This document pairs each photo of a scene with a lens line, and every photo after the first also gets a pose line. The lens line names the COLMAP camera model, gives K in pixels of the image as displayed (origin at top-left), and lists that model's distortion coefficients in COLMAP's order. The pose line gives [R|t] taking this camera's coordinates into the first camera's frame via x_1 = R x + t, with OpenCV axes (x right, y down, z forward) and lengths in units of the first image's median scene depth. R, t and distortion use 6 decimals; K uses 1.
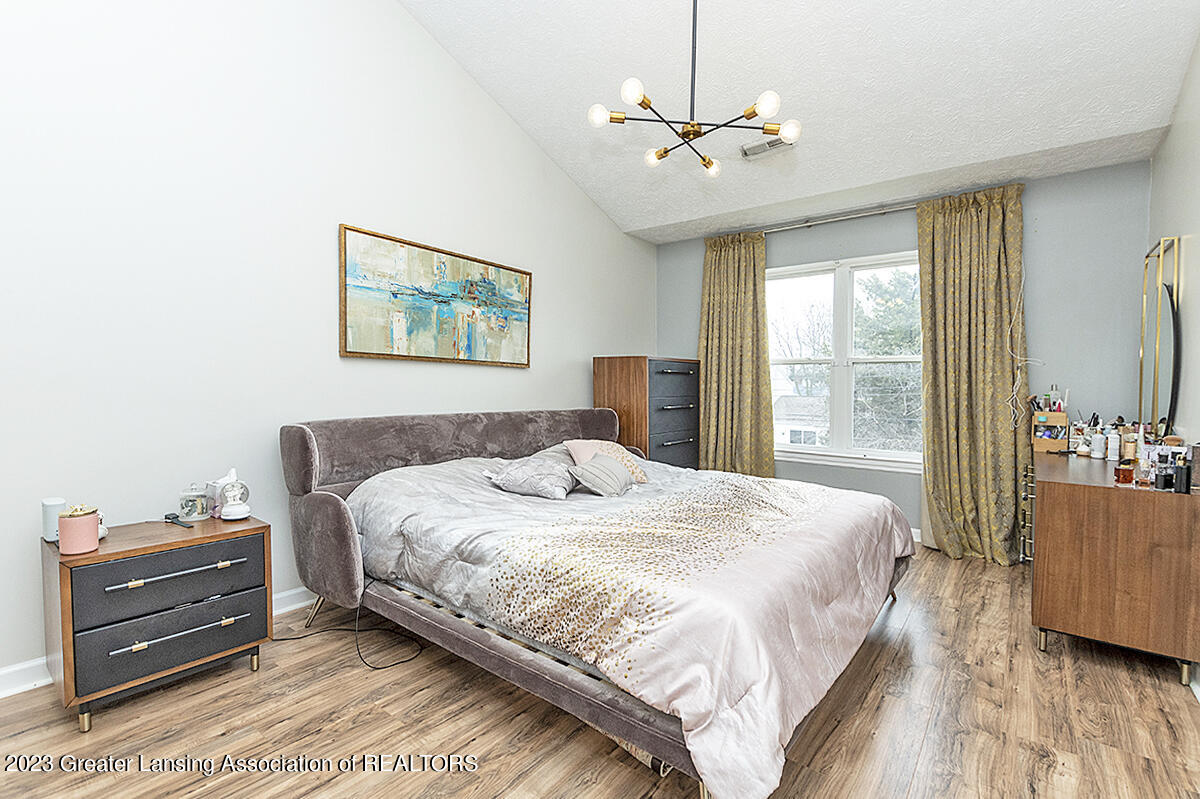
lens RADIAL K [[547.4, 0, 598.9], [0, 547.4, 396.2], [0, 0, 1]] dist [0.011422, 0.000056]
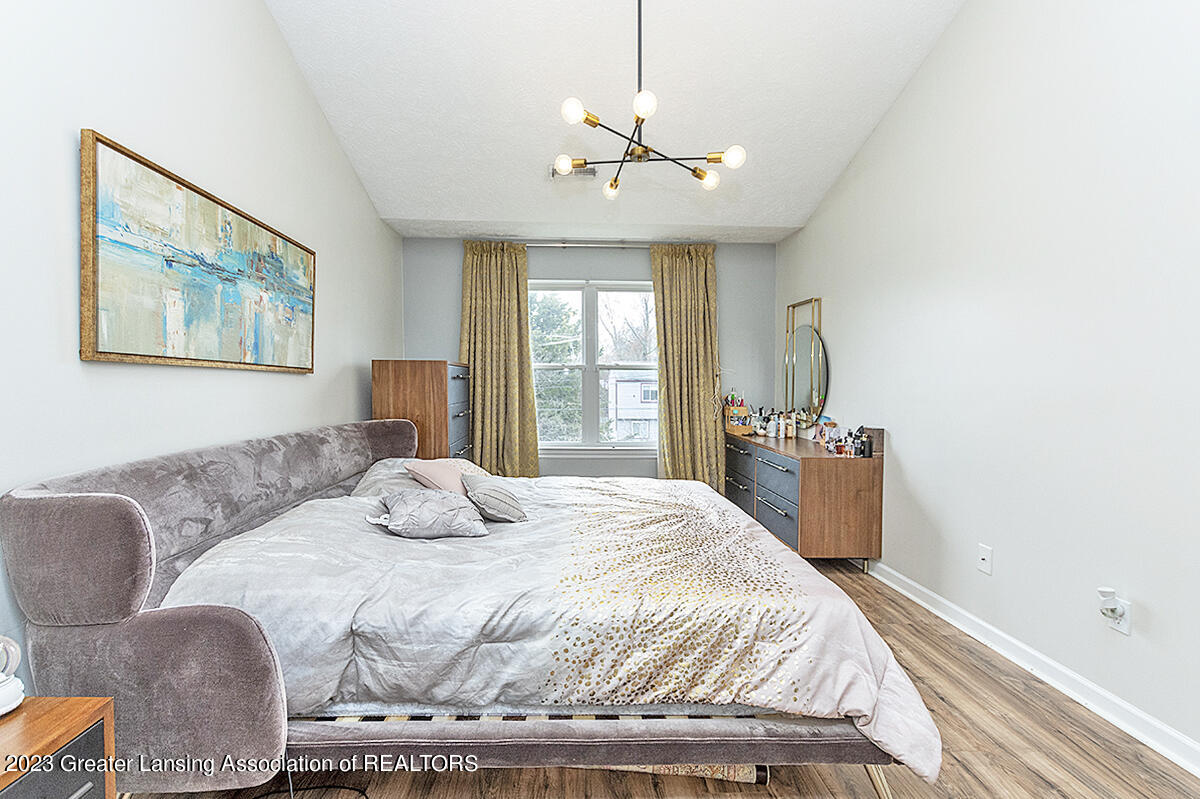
lens RADIAL K [[520.9, 0, 588.4], [0, 520.9, 382.7], [0, 0, 1]] dist [0.009226, -0.000109]
pose [[0.763386, -0.007890, 0.645894, -0.370850], [0.016638, 0.999834, -0.007451, -0.031643], [-0.645728, 0.016434, 0.763391, 0.214951]]
